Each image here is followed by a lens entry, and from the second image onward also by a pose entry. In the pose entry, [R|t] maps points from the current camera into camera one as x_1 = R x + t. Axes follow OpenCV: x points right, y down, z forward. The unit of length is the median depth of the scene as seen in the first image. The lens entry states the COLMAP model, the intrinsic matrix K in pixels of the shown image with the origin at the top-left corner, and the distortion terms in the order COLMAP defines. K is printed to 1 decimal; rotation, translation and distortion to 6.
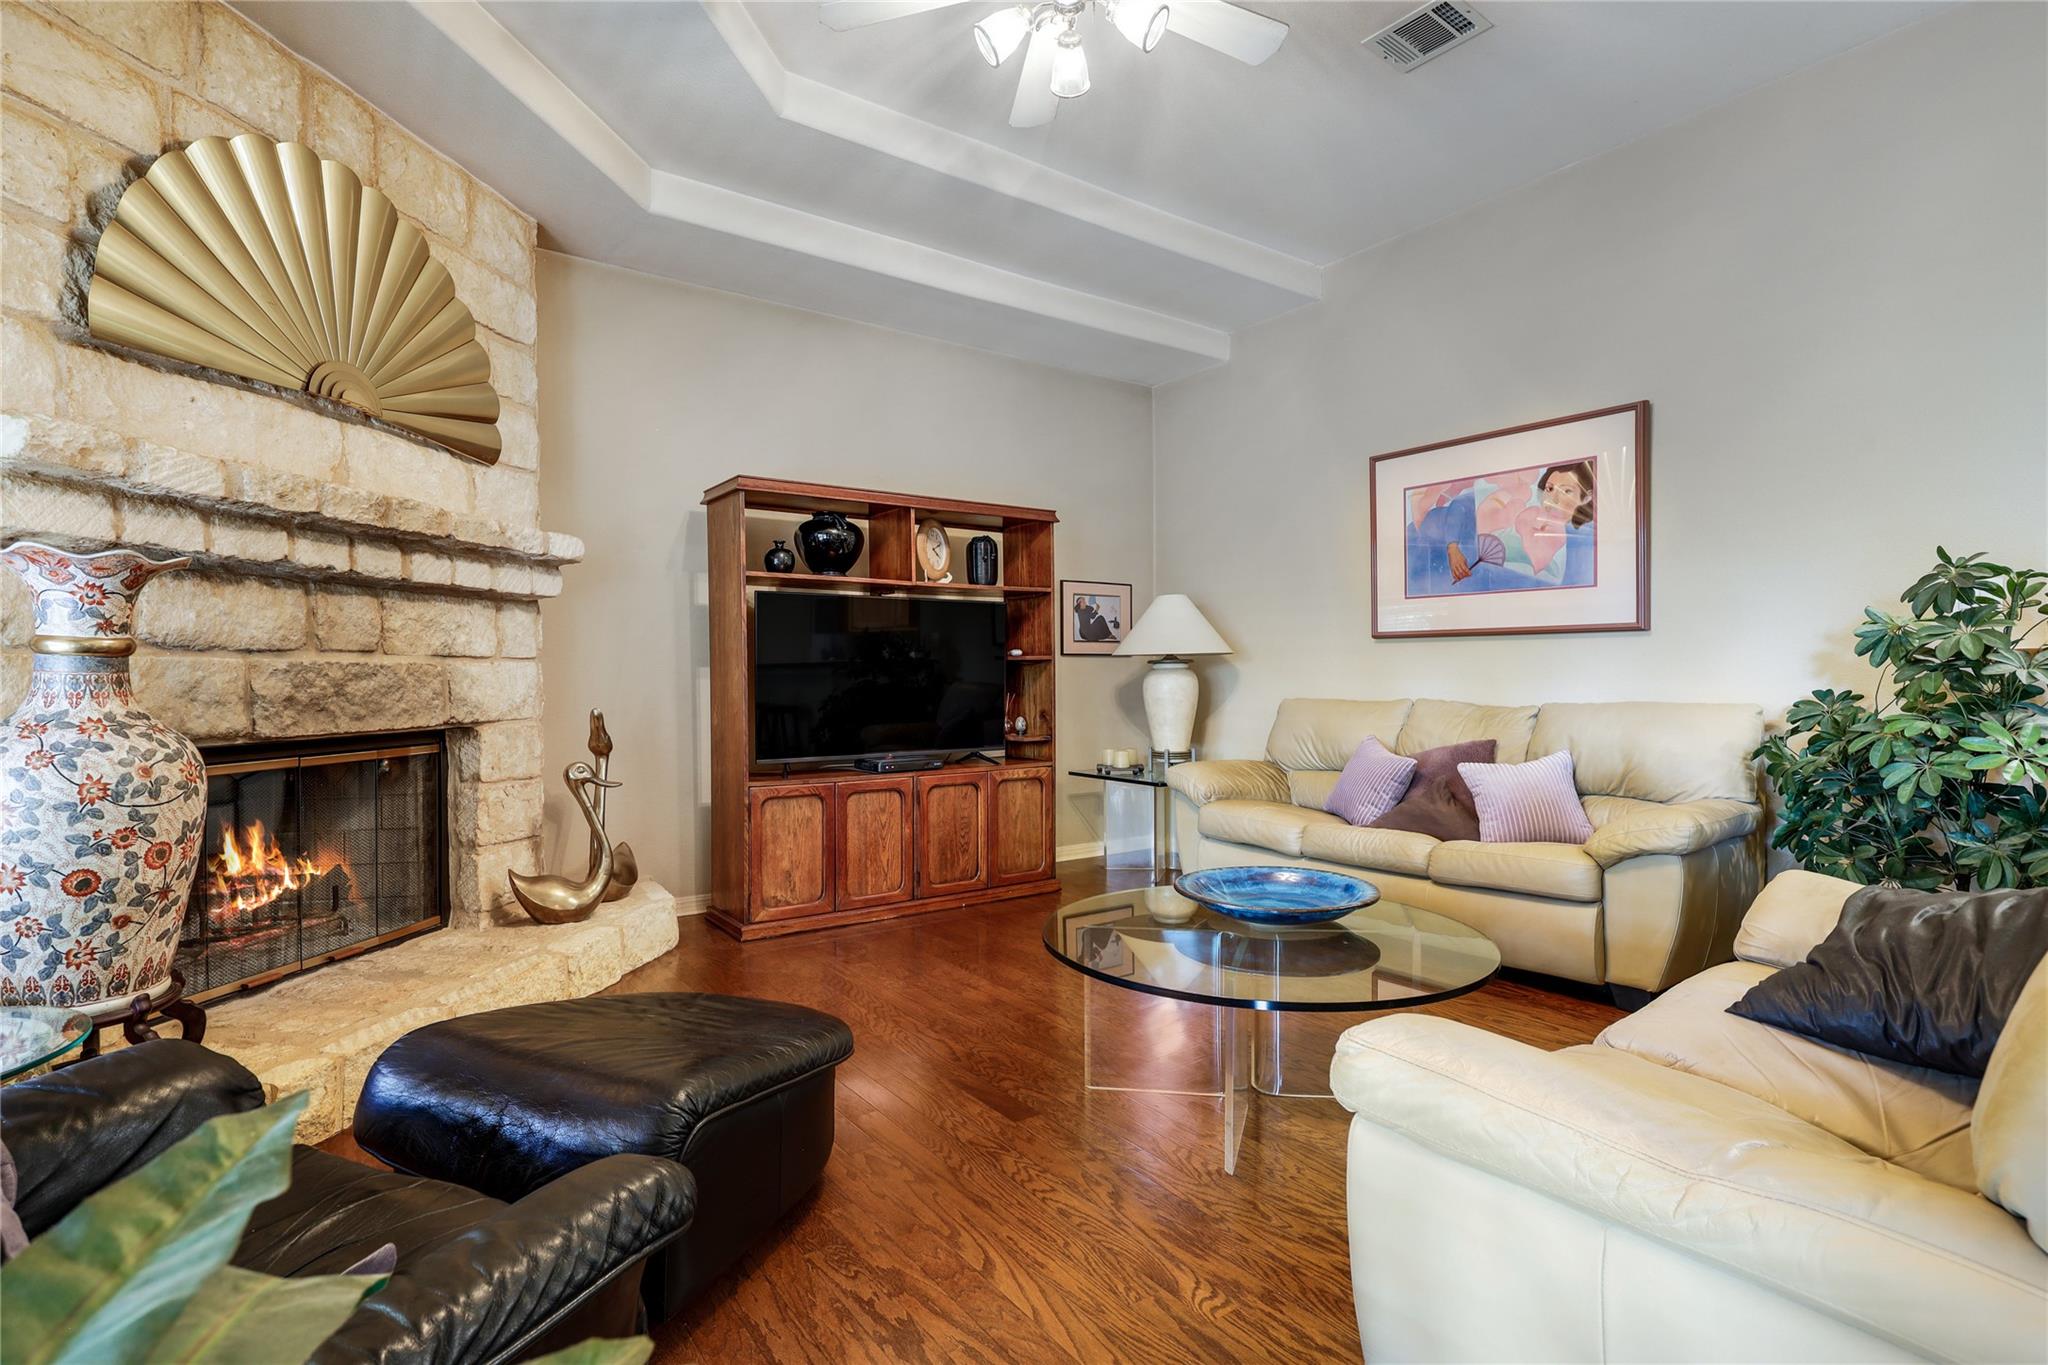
lens RADIAL K [[958.4, 0, 1023.9], [0, 958.4, 673.6], [0, 0, 1]] dist [-0.003282, -0.000737]
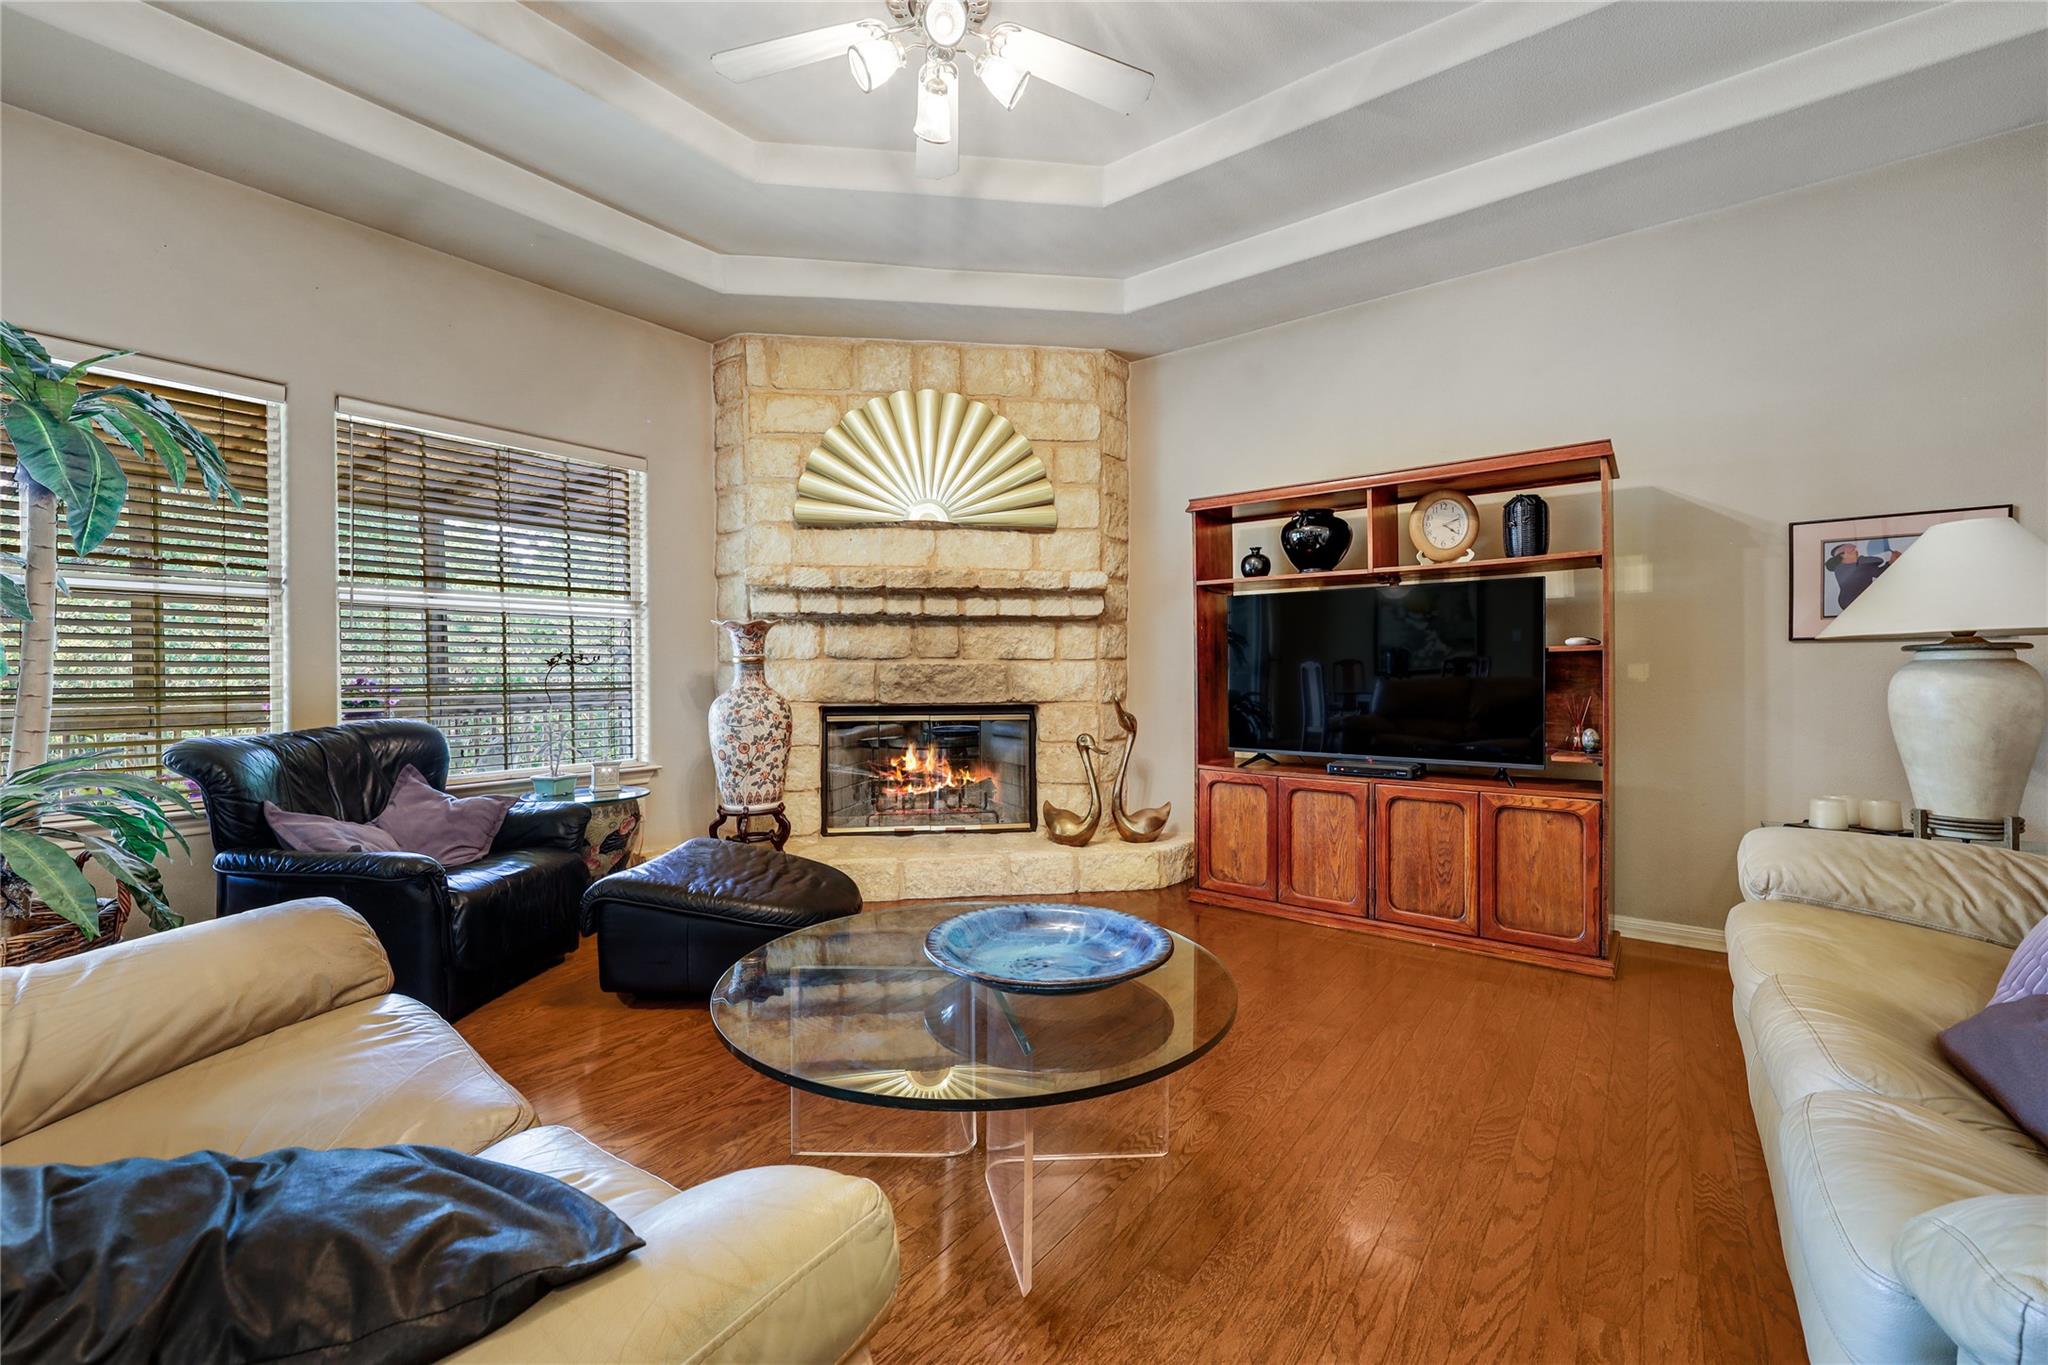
lens RADIAL K [[787.9, 0, 976.4], [0, 787.9, 671.0], [0, 0, 1]] dist [-0.000715, -0.000088]
pose [[0.307992, 0.002763, -0.951385, 0.592485], [0.001765, 0.999992, 0.003476, -0.003132], [0.951387, -0.002749, 0.307985, 0.505052]]
